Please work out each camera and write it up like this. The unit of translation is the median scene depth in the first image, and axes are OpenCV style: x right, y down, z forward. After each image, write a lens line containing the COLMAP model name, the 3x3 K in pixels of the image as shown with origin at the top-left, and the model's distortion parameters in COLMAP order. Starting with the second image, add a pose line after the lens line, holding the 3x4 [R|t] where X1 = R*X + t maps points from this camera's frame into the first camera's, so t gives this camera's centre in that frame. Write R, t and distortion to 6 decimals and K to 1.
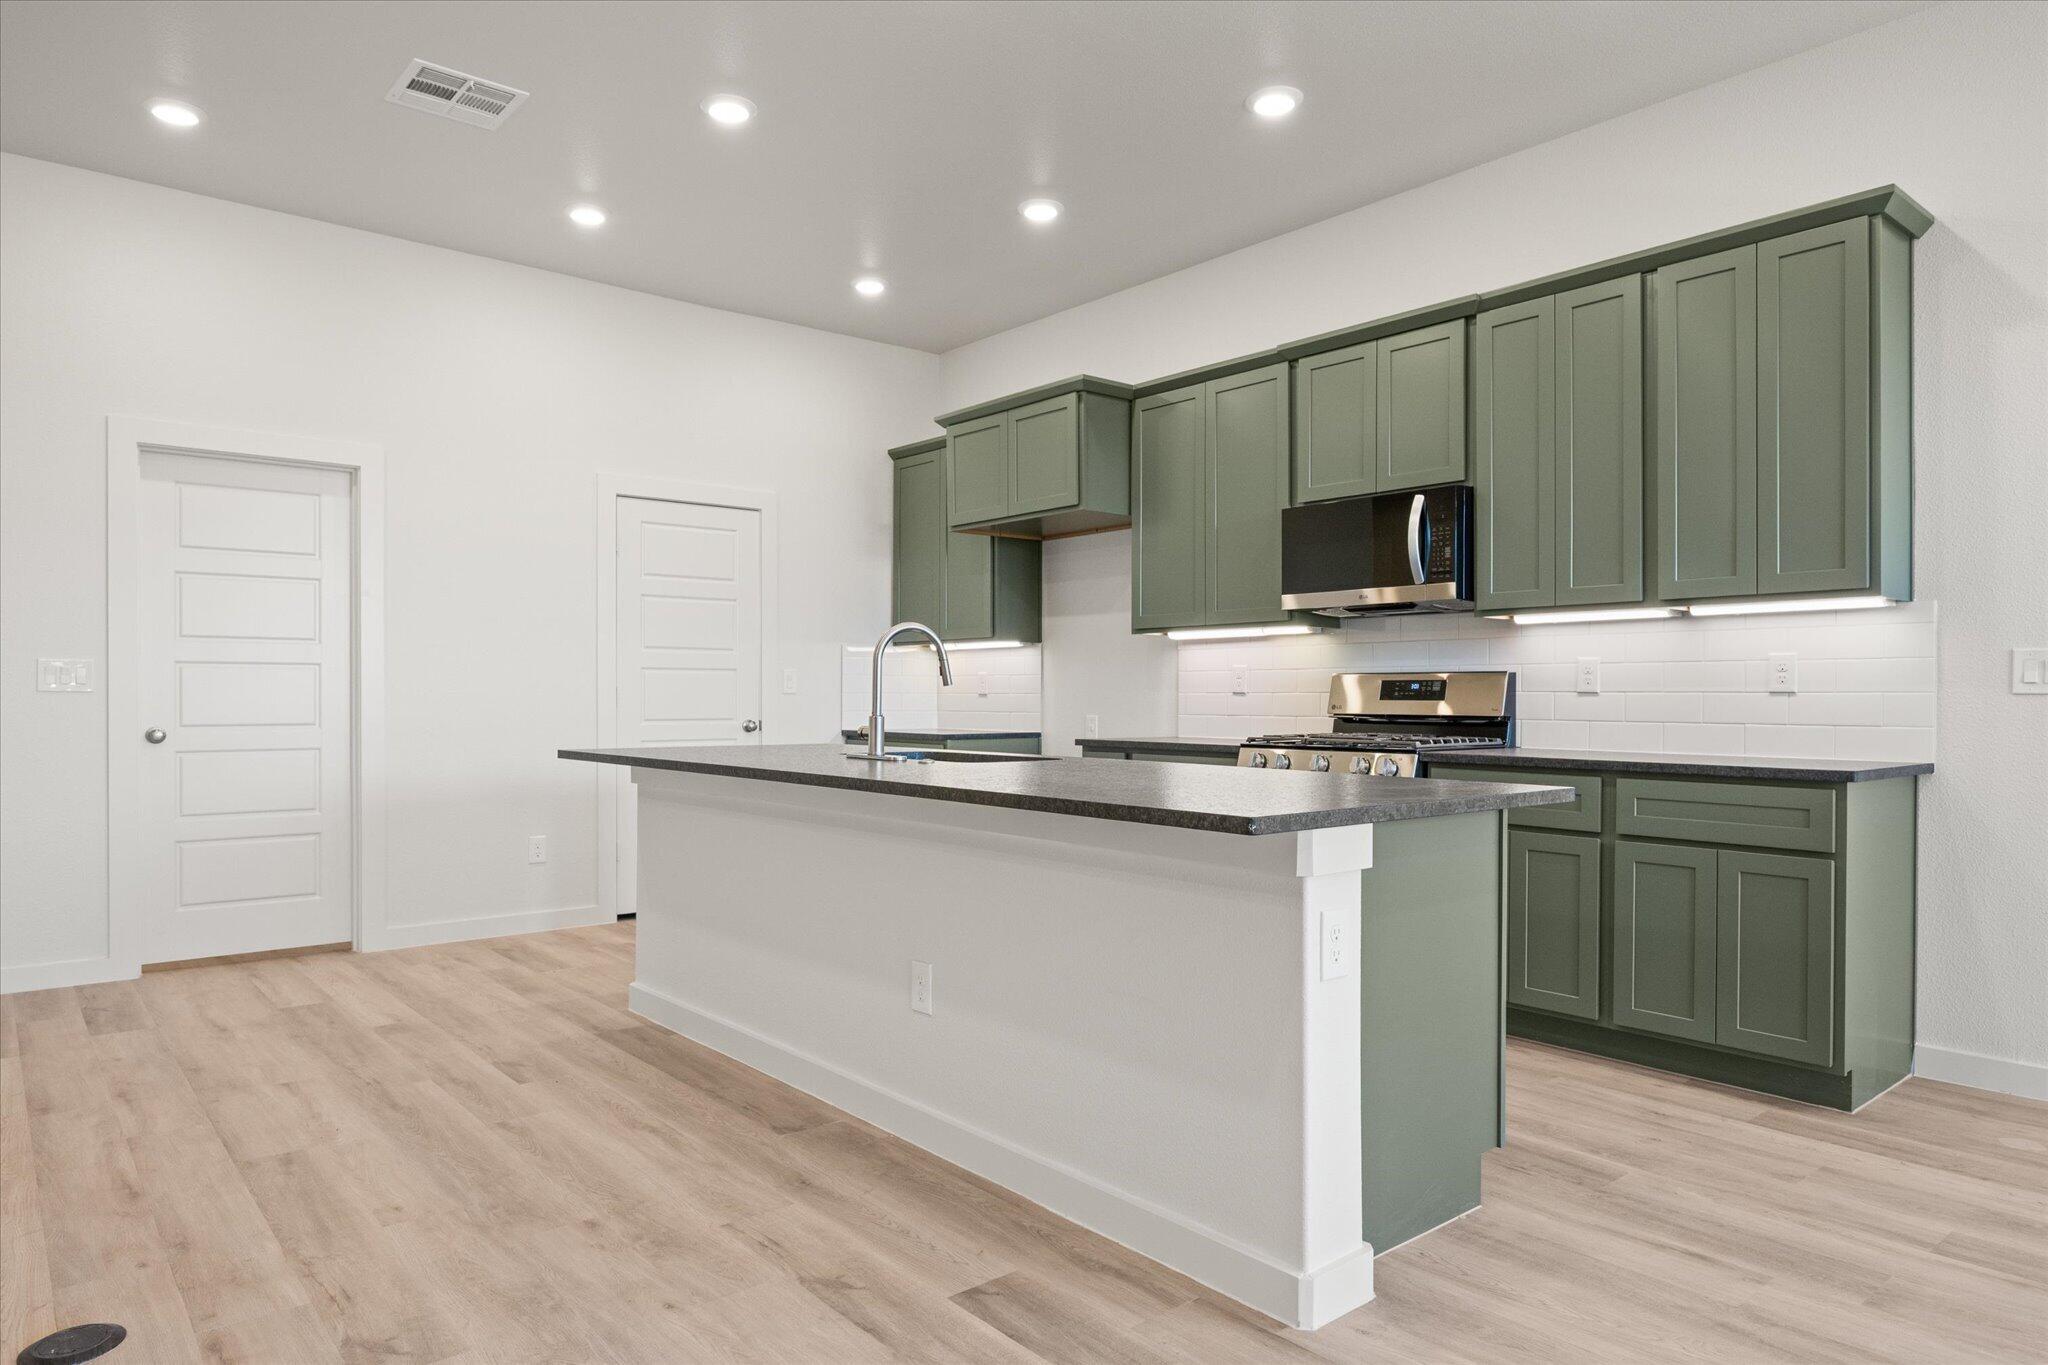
lens RADIAL K [[1256.1, 0, 1033.2], [0, 1256.1, 702.0], [0, 0, 1]] dist [-0.001445, 0.000445]
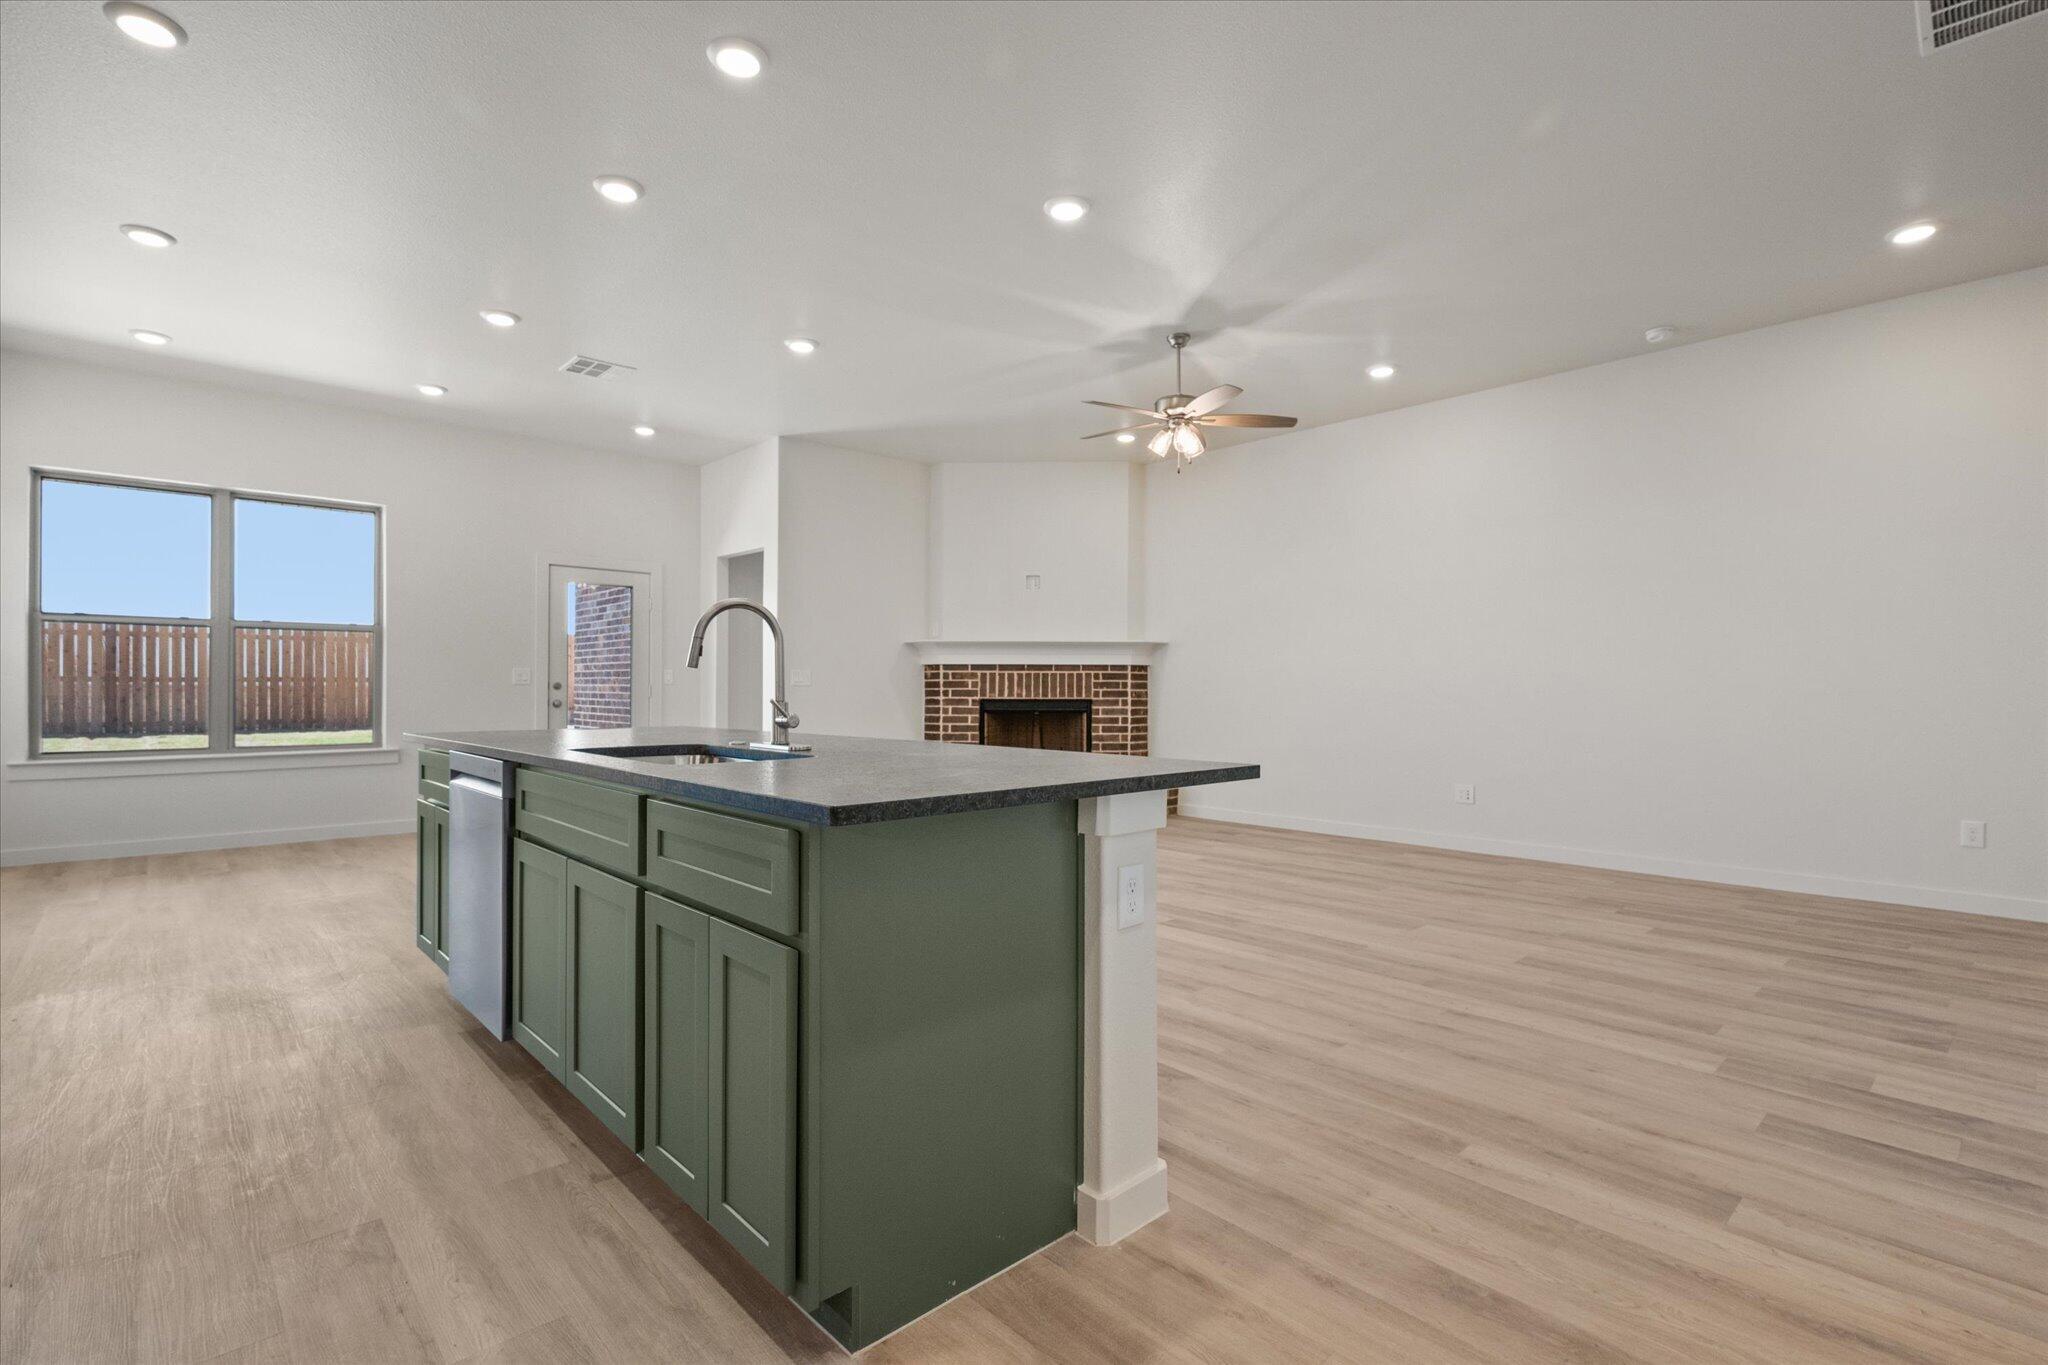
lens RADIAL K [[951.4, 0, 1029.3], [0, 951.4, 683.8], [0, 0, 1]] dist [0.000628, -0.000039]
pose [[-0.999023, -0.004693, -0.043932, -0.265696], [-0.004703, 0.999989, 0.000132, -0.002937], [0.043931, 0.000338, -0.999034, 1.634510]]
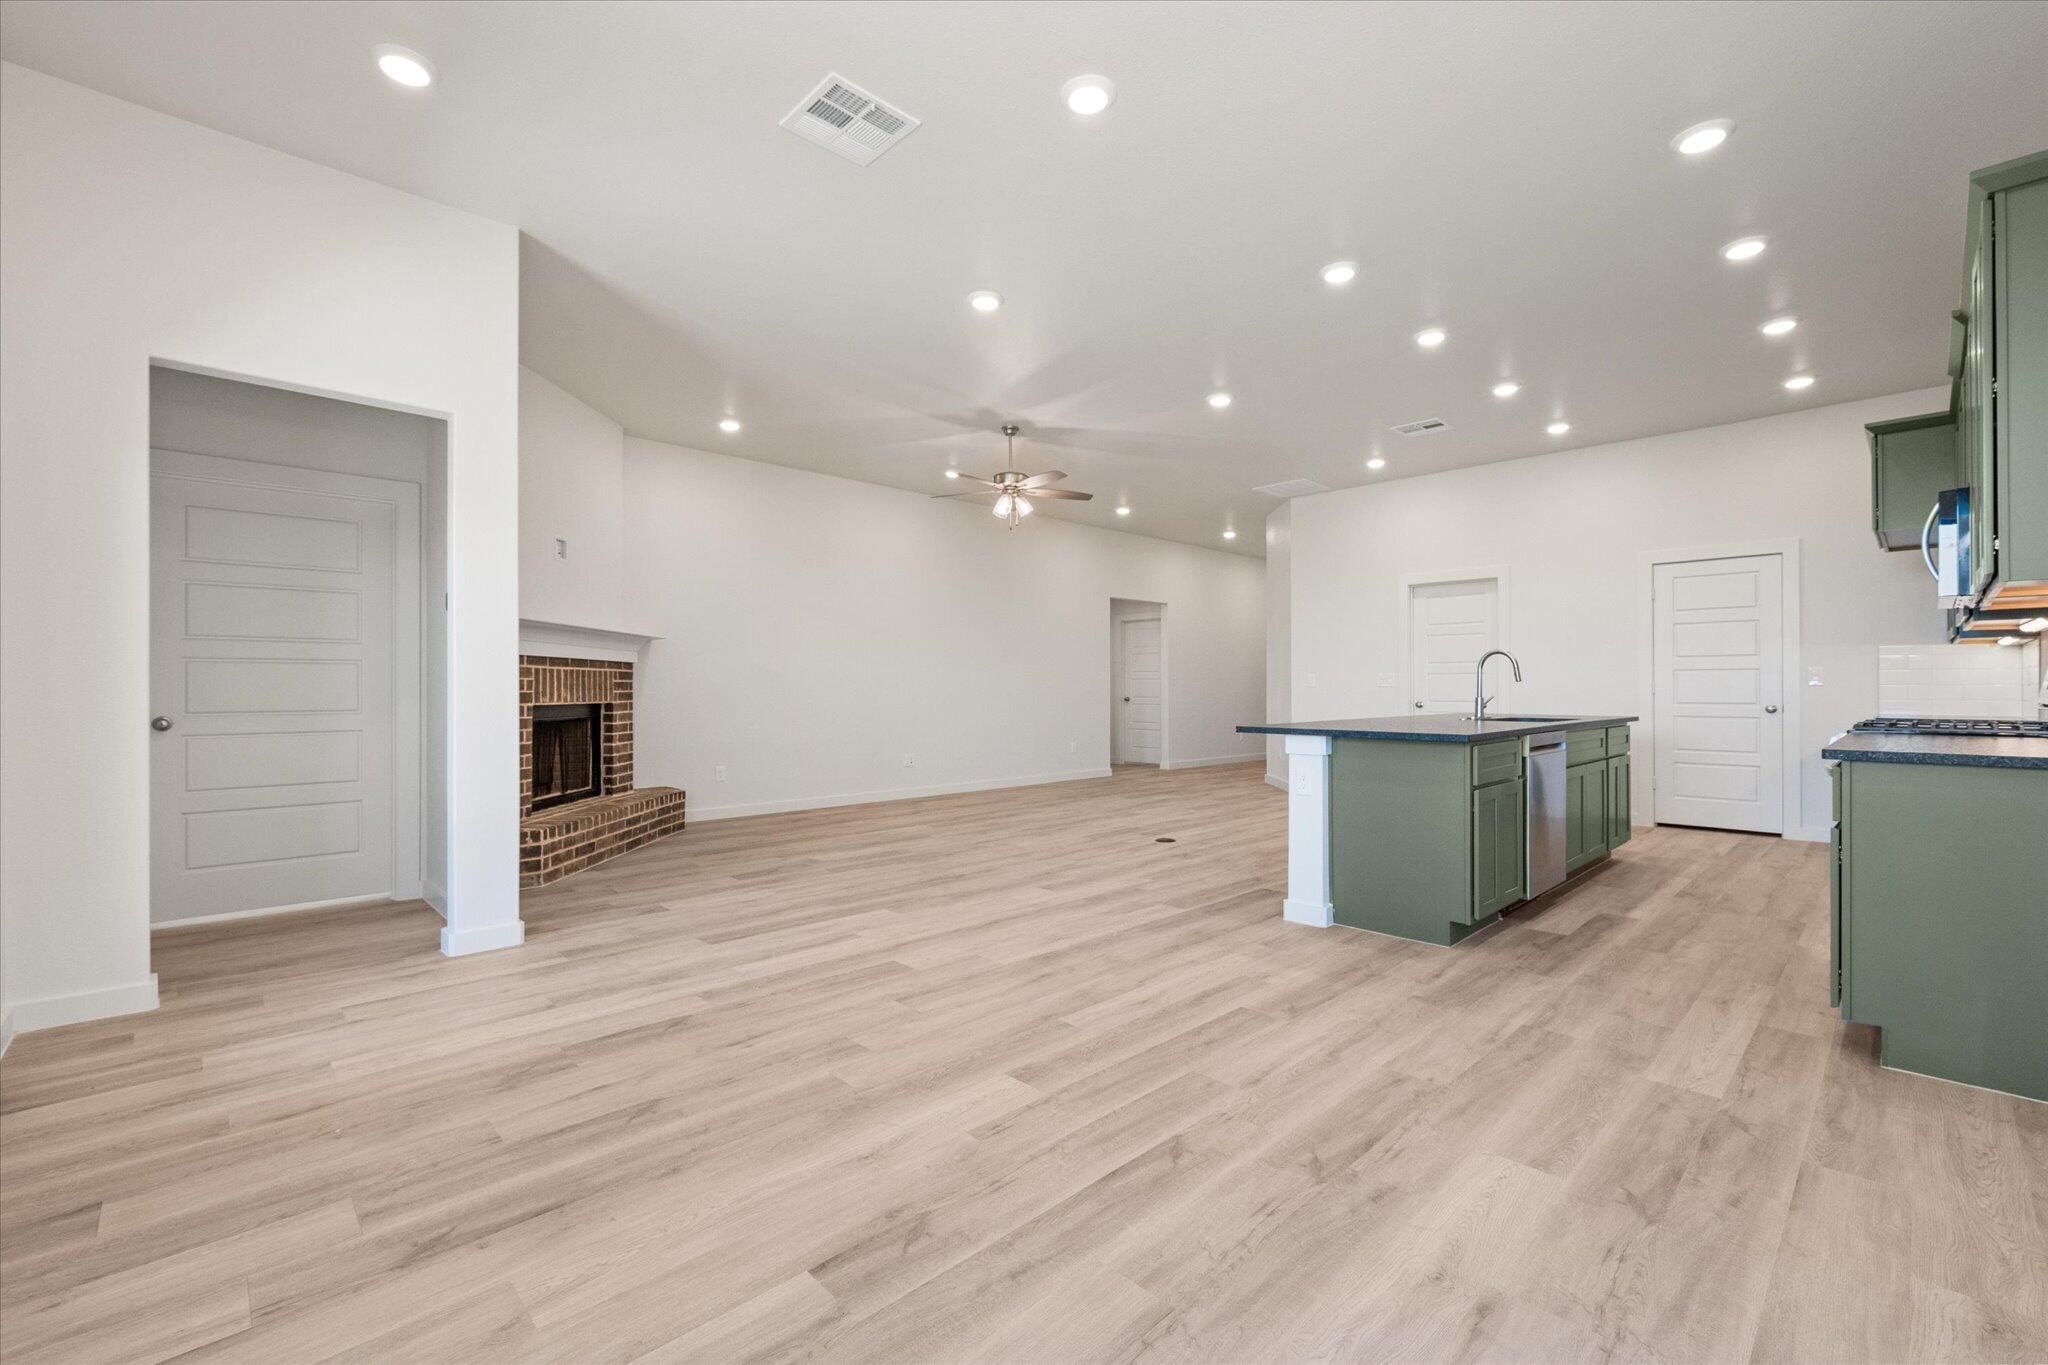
lens RADIAL K [[866.6, 0, 1026.9], [0, 866.6, 688.5], [0, 0, 1]] dist [-0.002330, -0.001022]
pose [[0.067401, -0.003100, -0.997721, 1.148863], [-0.004561, 0.999984, -0.003415, 0.005938], [0.997716, 0.004781, 0.067385, 0.179014]]
